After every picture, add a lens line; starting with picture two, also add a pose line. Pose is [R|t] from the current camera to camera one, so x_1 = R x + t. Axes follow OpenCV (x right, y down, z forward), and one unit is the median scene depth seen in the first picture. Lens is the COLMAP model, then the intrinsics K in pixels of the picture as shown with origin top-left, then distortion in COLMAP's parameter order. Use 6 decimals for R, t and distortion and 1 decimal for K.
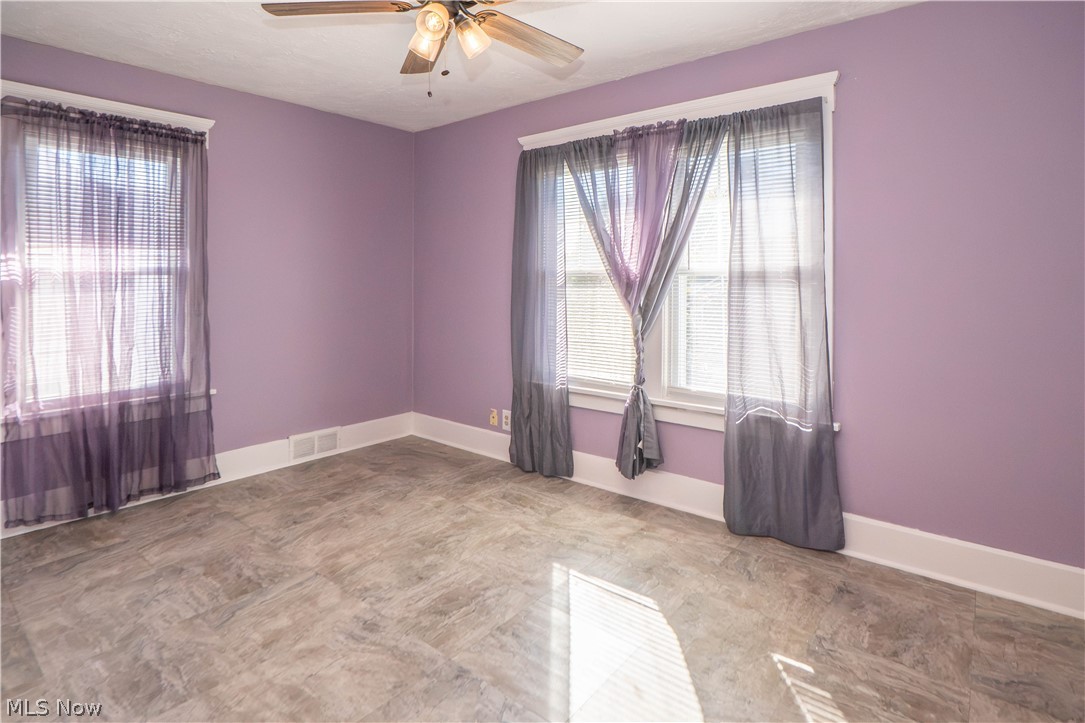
lens RADIAL K [[559.7, 0, 550.1], [0, 559.7, 337.2], [0, 0, 1]] dist [-0.025156, 0.000660]
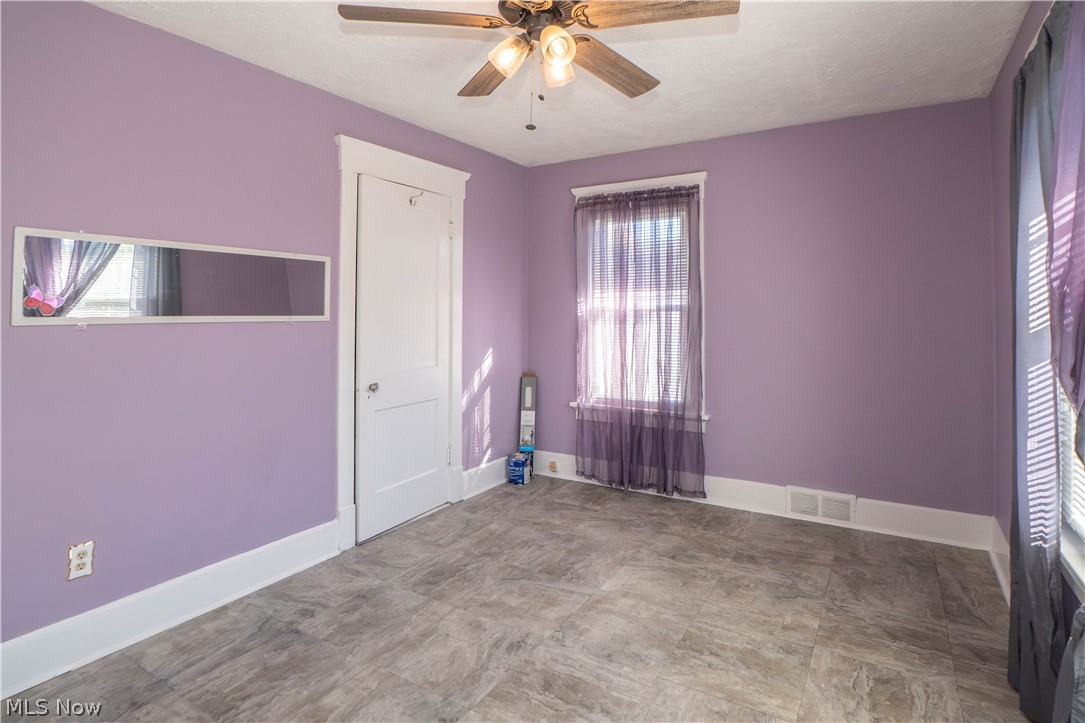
lens RADIAL K [[559.7, 0, 550.1], [0, 559.7, 337.2], [0, 0, 1]] dist [-0.025156, 0.000660]
pose [[0.134682, 0.042454, -0.989979, 0.549354], [-0.098204, 0.994735, 0.029298, -0.077387], [0.986010, 0.093274, 0.138142, 0.675226]]
